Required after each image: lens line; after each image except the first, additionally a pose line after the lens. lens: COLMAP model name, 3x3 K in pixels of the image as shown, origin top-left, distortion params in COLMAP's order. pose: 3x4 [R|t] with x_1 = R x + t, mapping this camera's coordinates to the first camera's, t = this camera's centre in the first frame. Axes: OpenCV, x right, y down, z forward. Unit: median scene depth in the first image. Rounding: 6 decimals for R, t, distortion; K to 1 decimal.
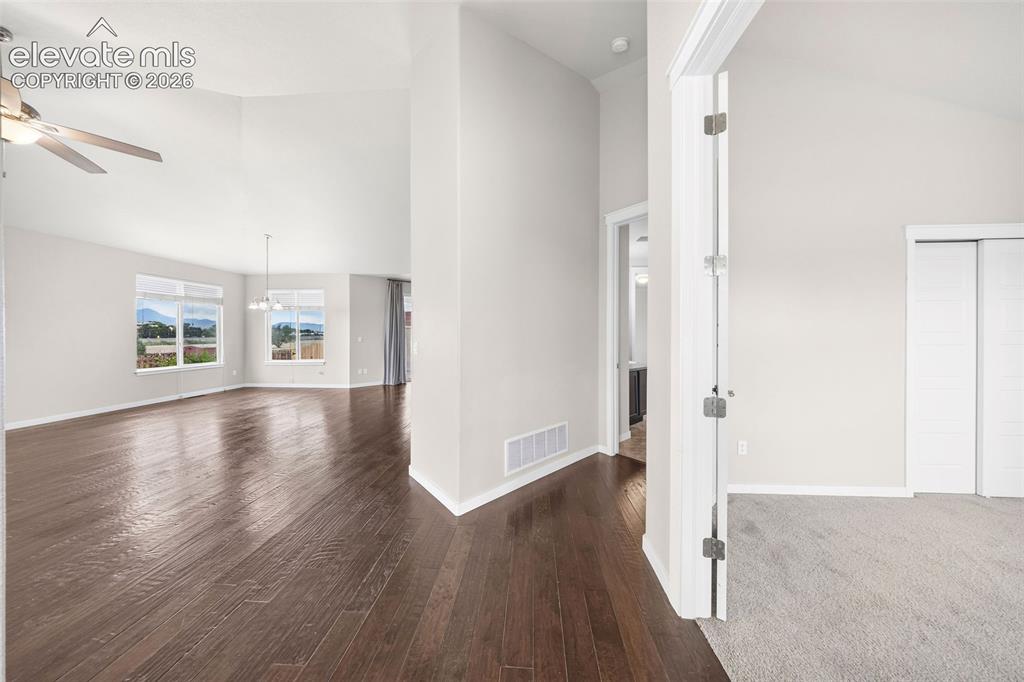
lens RADIAL K [[303.3, 0, 516.1], [0, 303.3, 335.4], [0, 0, 1]] dist [-0.000930, -0.000074]
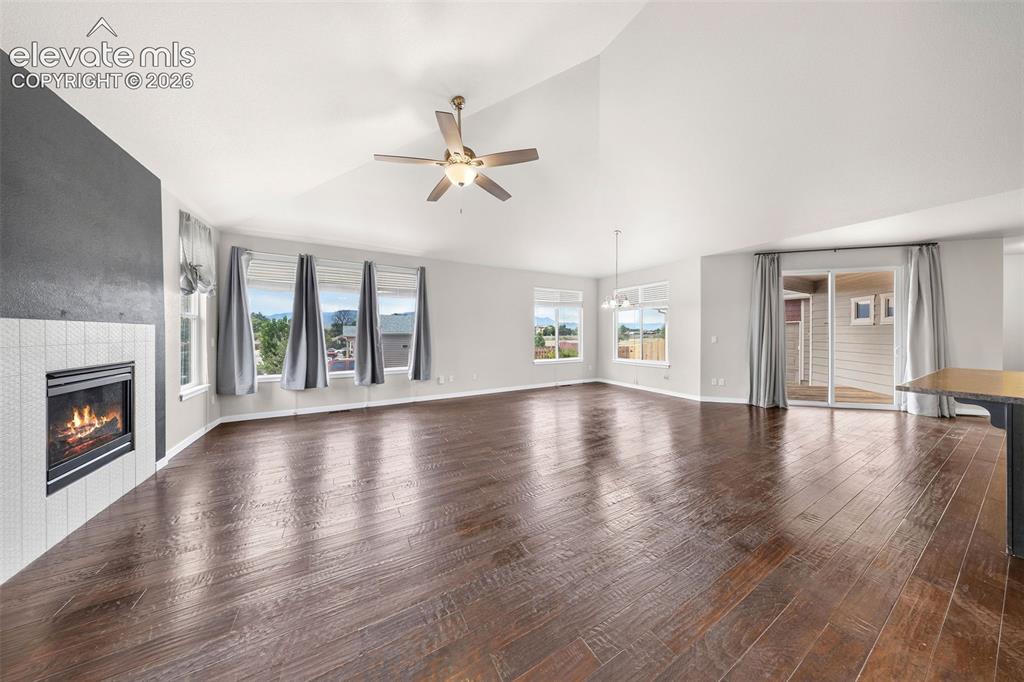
lens RADIAL K [[303.3, 0, 516.1], [0, 303.3, 335.4], [0, 0, 1]] dist [-0.000930, -0.000074]
pose [[0.552846, 0.005015, -0.833268, -0.165311], [-0.001631, 0.999986, 0.004937, -0.001014], [0.833282, -0.001370, 0.552847, 0.170845]]
